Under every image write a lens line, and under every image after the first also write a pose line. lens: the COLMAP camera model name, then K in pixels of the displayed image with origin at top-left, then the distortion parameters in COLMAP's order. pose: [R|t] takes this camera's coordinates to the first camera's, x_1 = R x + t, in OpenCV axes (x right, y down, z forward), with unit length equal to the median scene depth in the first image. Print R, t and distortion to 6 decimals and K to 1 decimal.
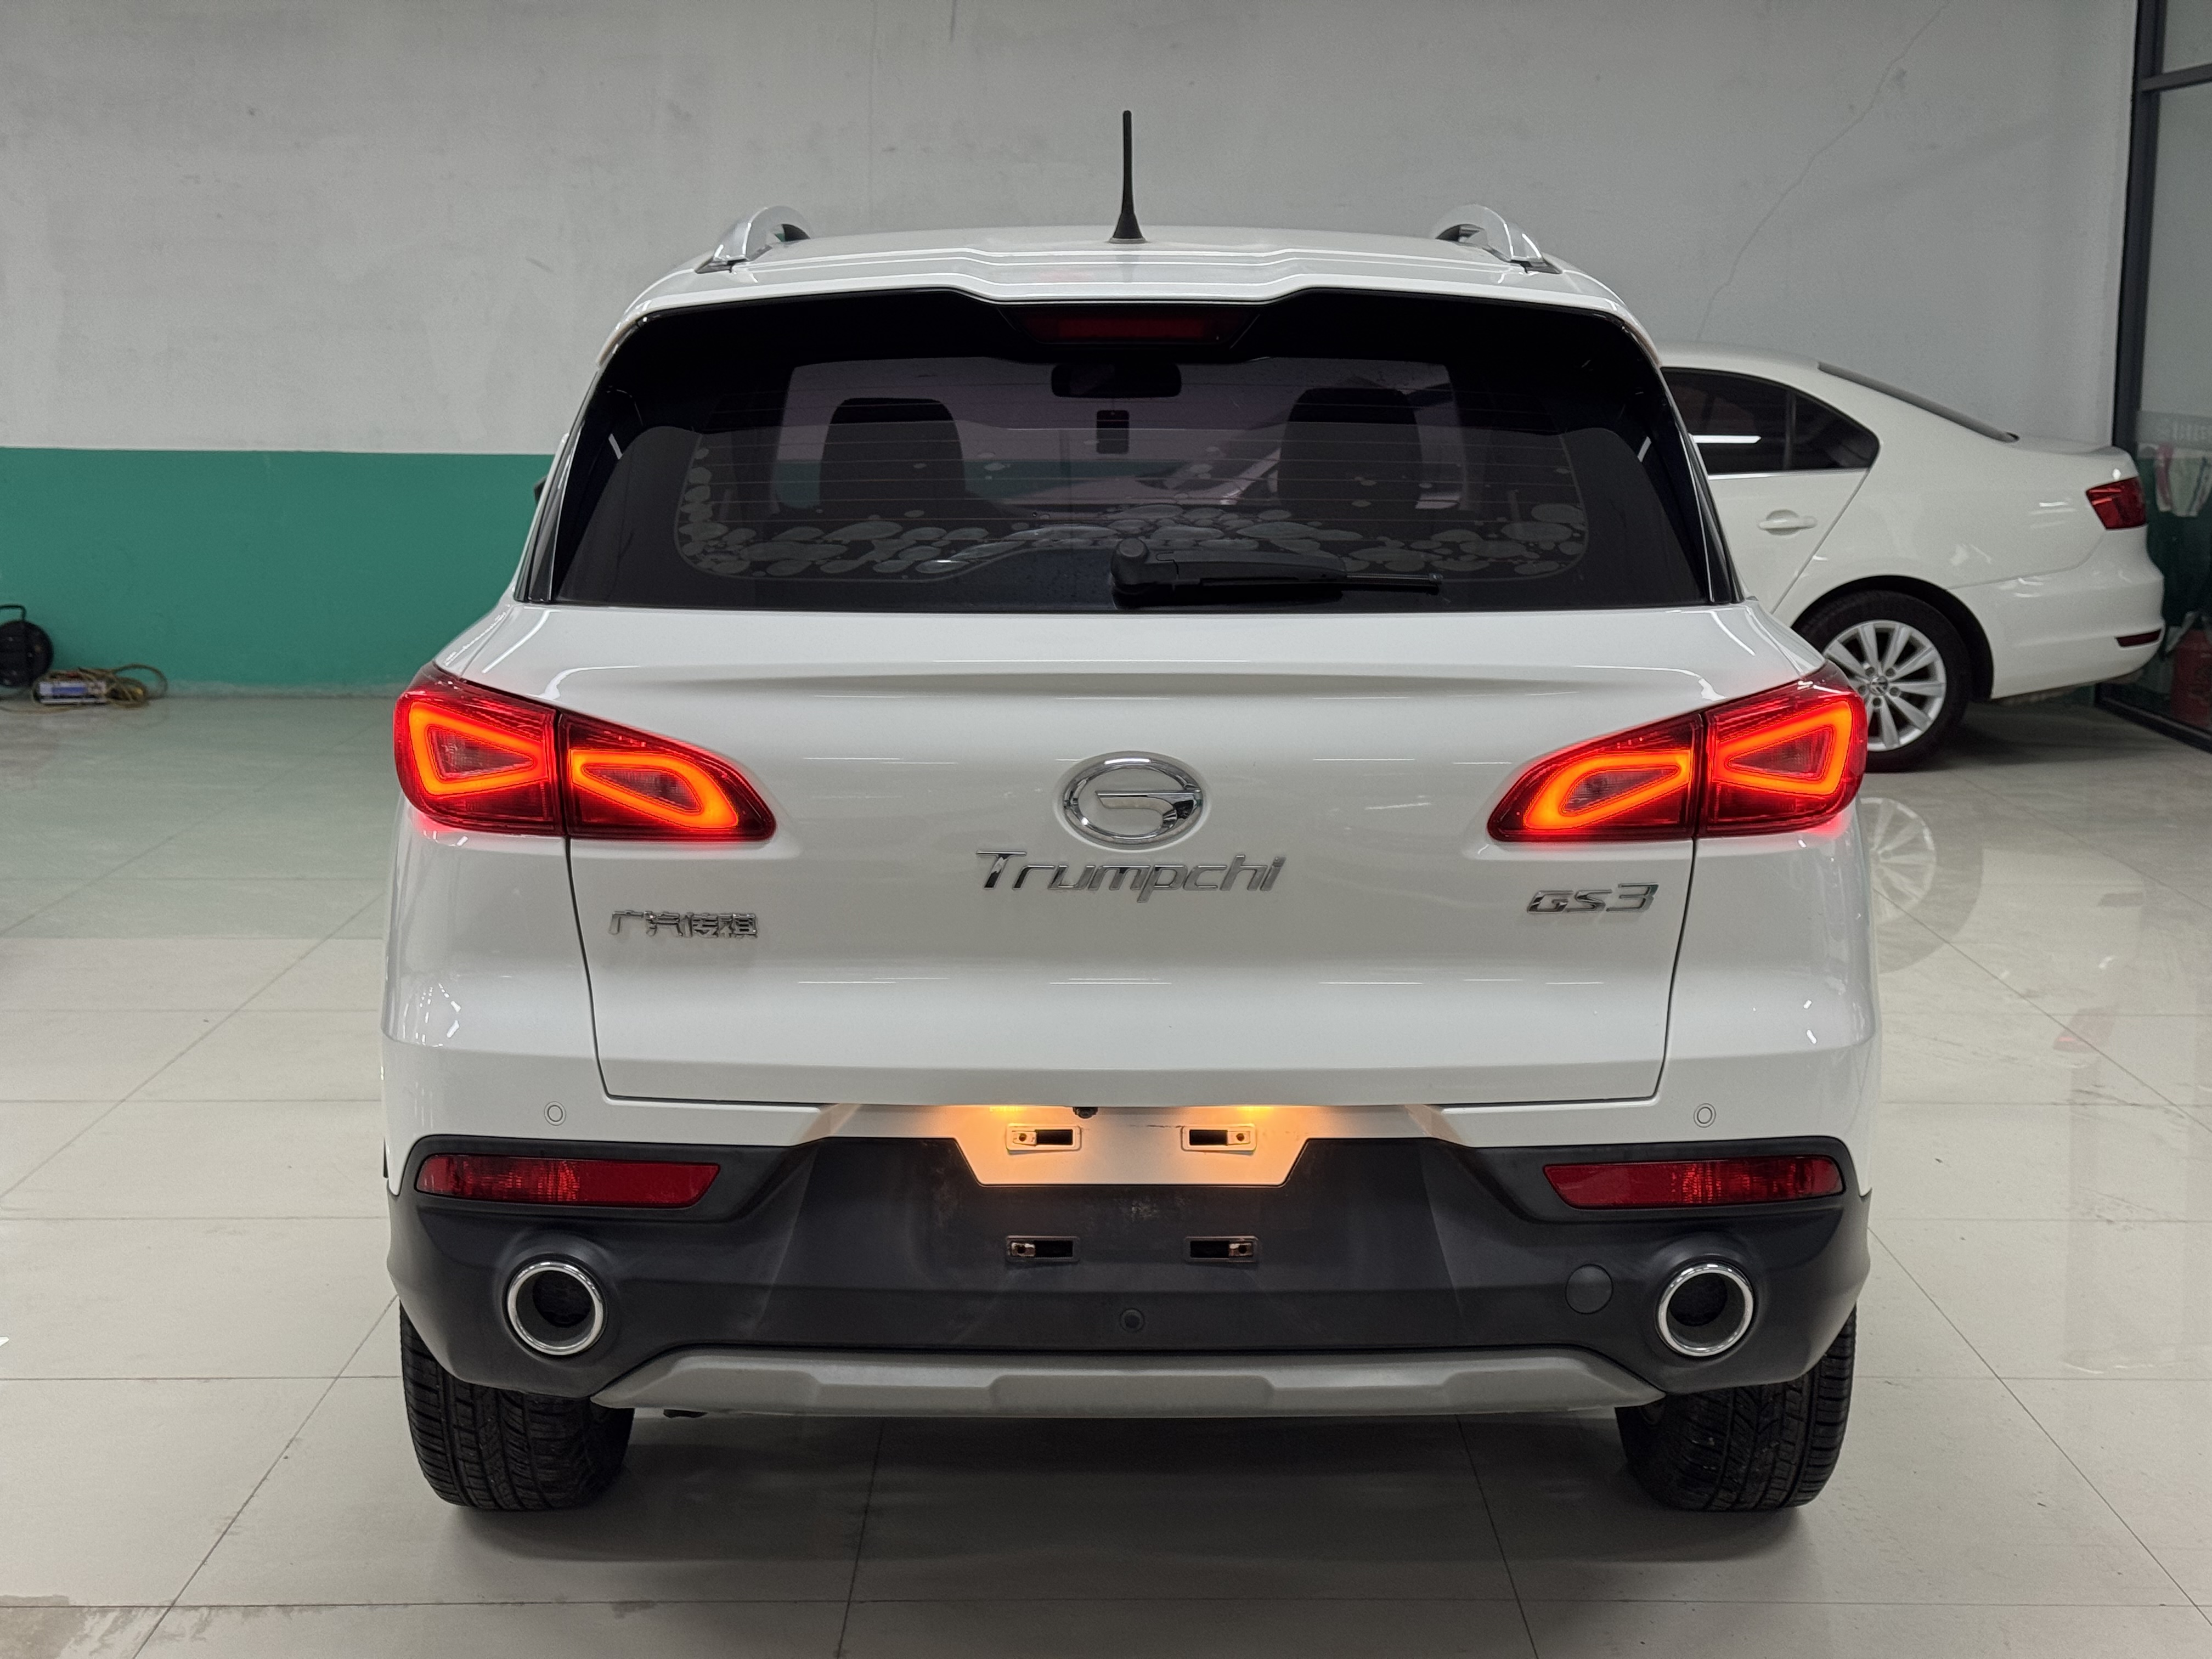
lens RADIAL K [[2967.7, 0, 1097.4], [0, 2967.7, 893.2], [0, 0, 1]] dist [0.199539, -0.504835]
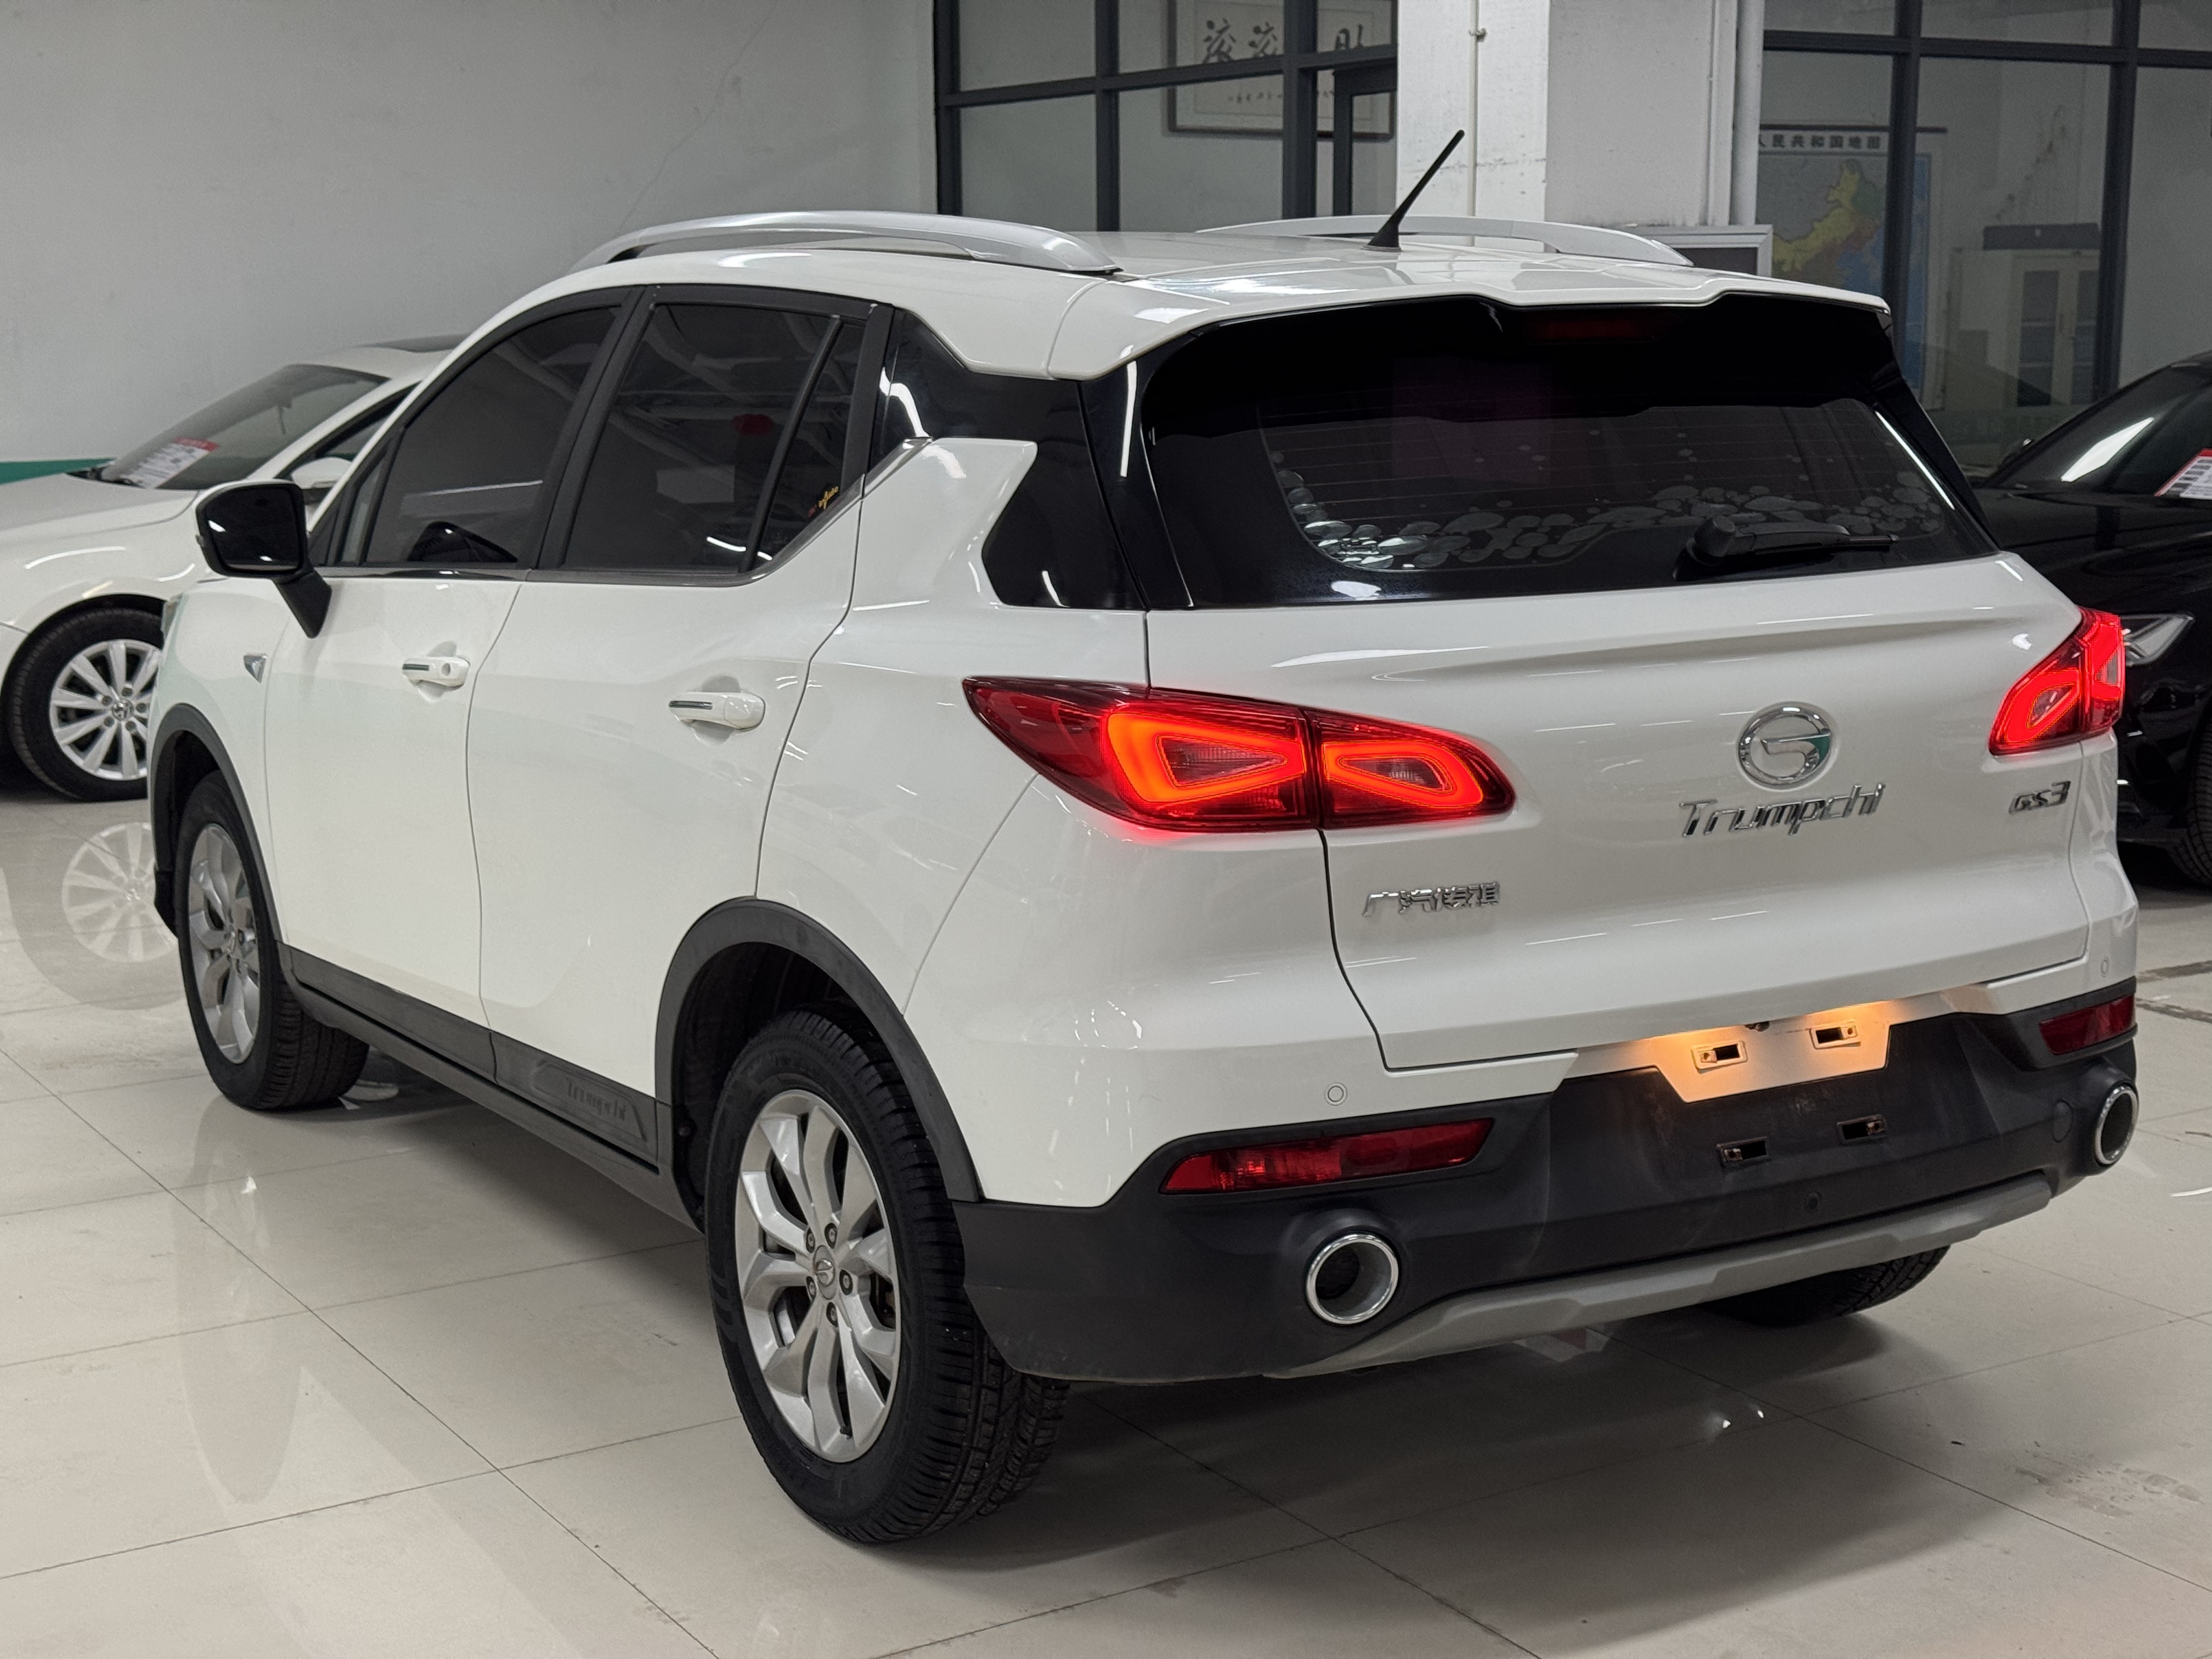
lens RADIAL K [[2967.7, 0, 1097.4], [0, 2967.7, 893.2], [0, 0, 1]] dist [0.199539, -0.504835]
pose [[0.856467, -0.105831, 0.505236, -0.778991], [0.103685, 0.994080, 0.032463, -0.038675], [-0.505681, 0.024582, 0.862370, 0.146973]]
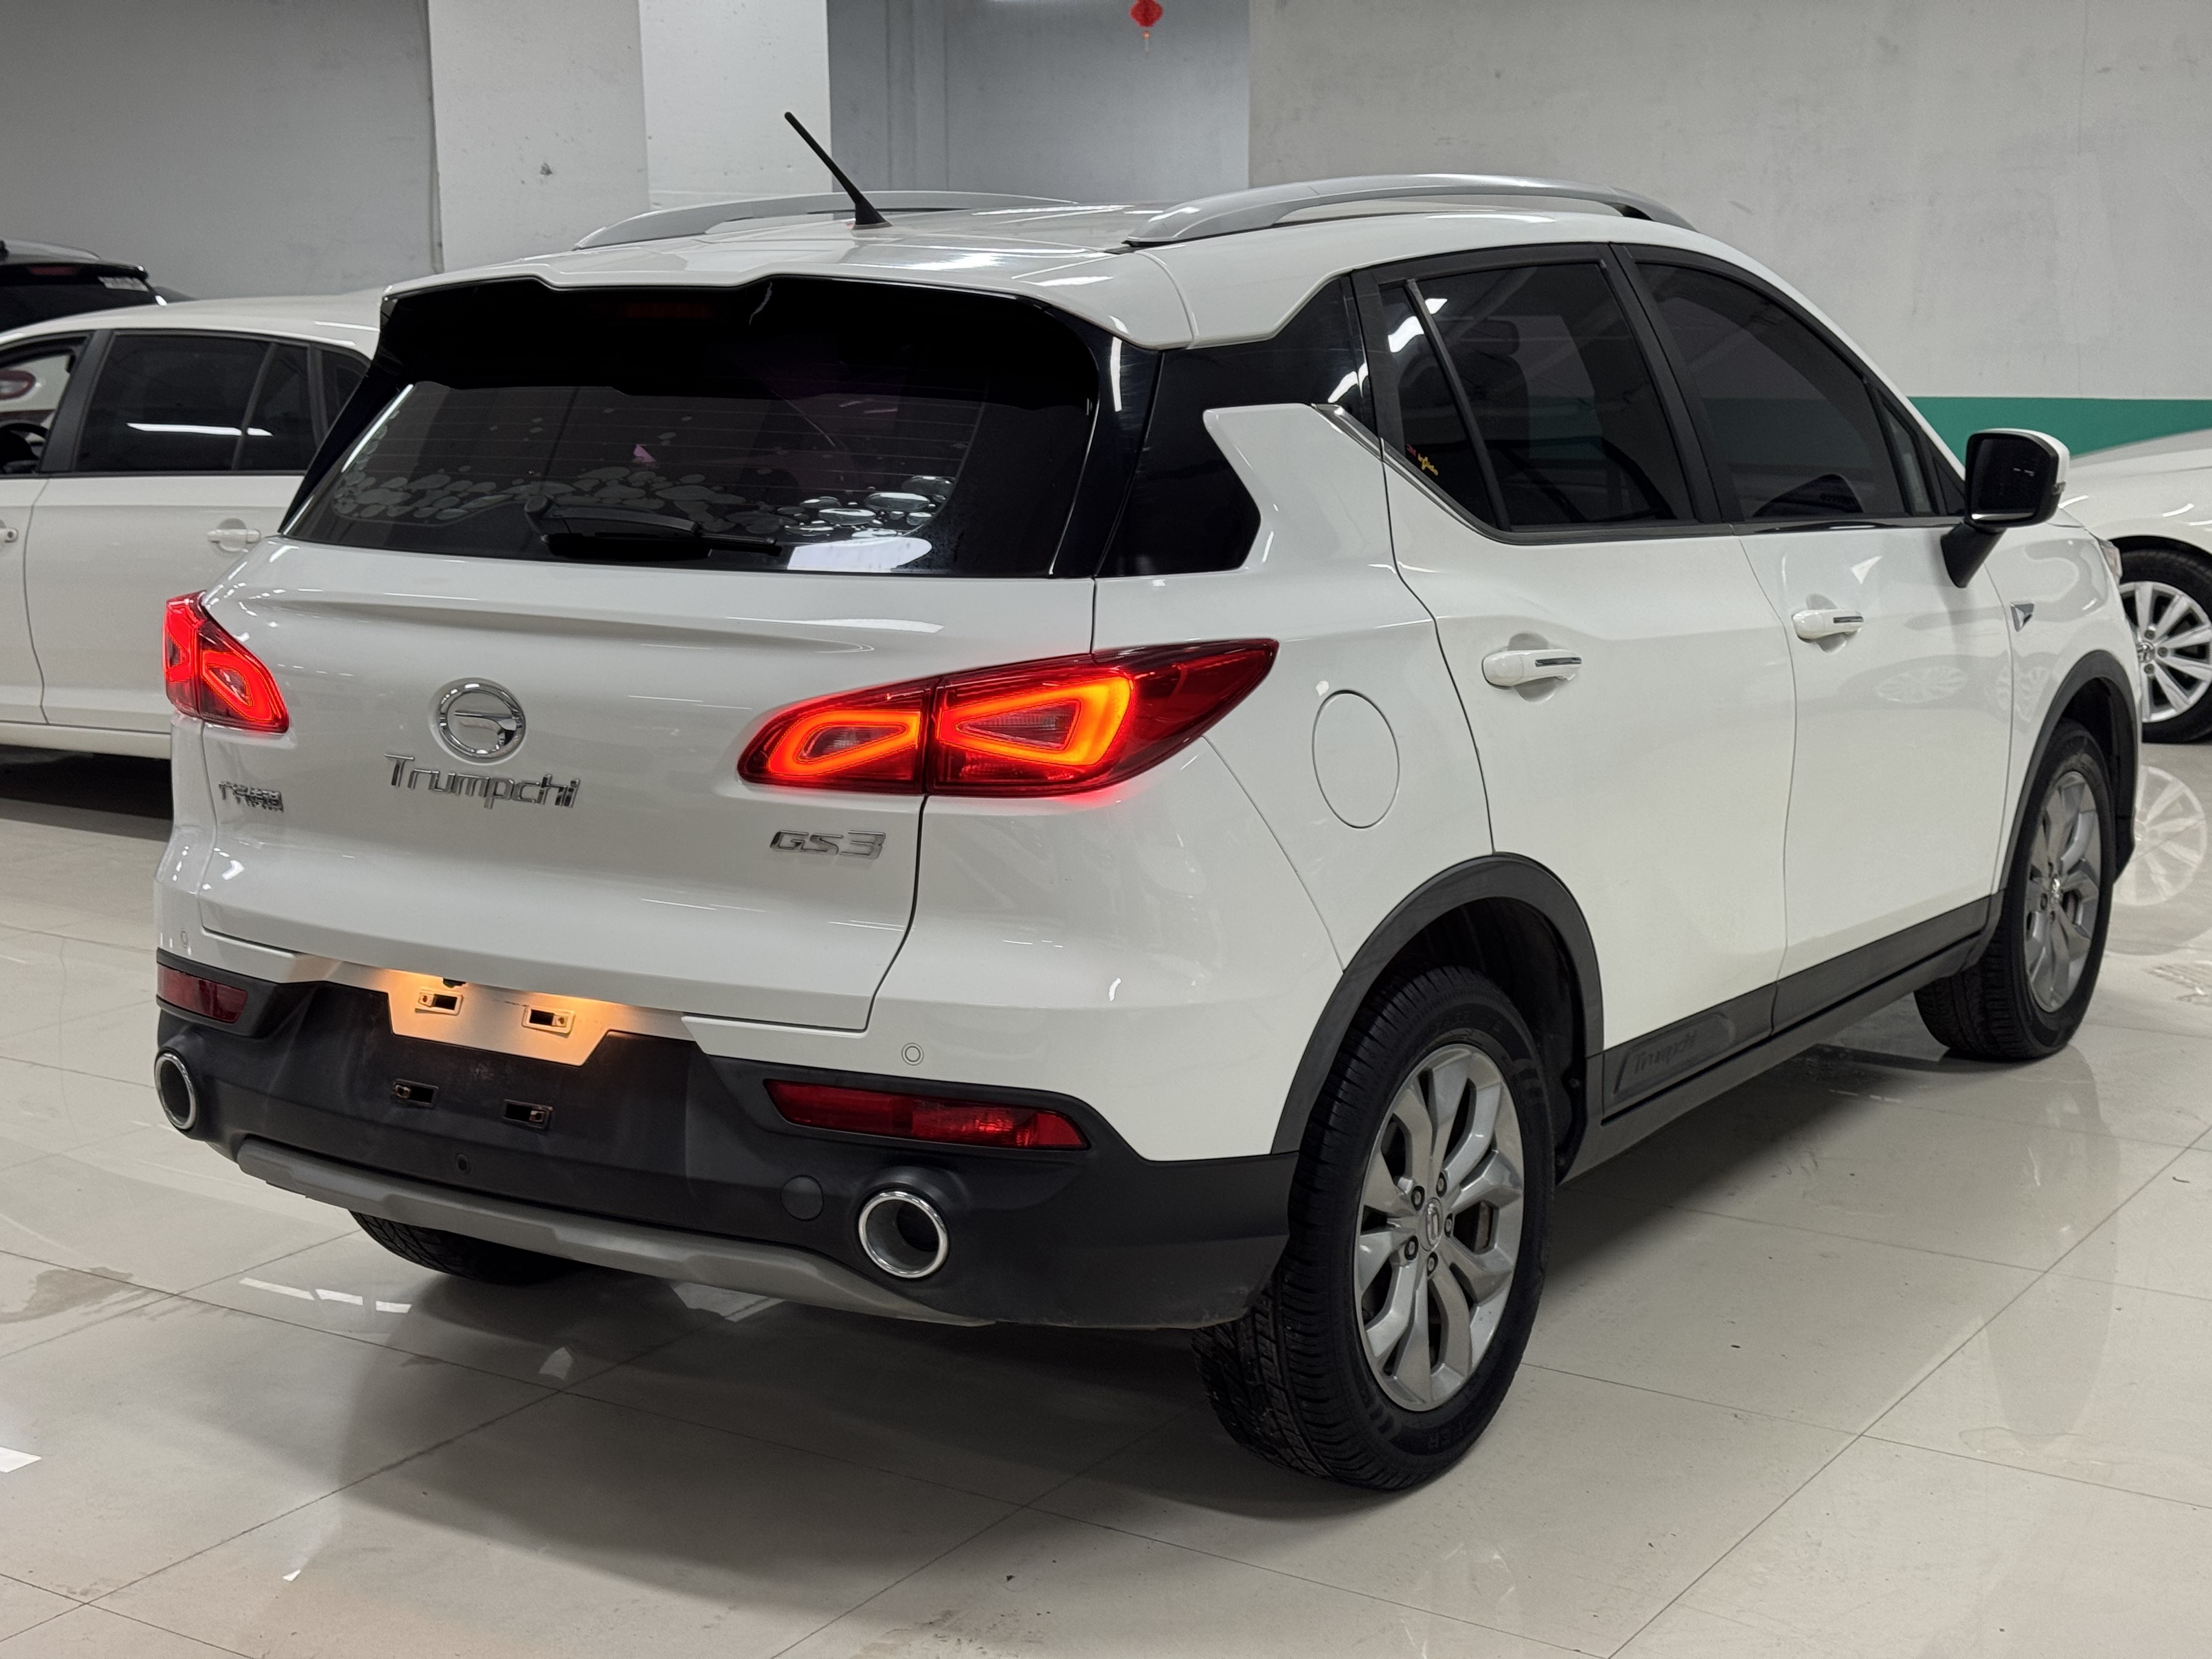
lens RADIAL K [[2967.7, 0, 1097.4], [0, 2967.7, 893.2], [0, 0, 1]] dist [0.199539, -0.504835]
pose [[0.830350, 0.098567, -0.548456, 0.845664], [-0.086177, 0.995105, 0.048366, -0.040475], [0.550538, 0.007104, 0.834780, 0.151304]]
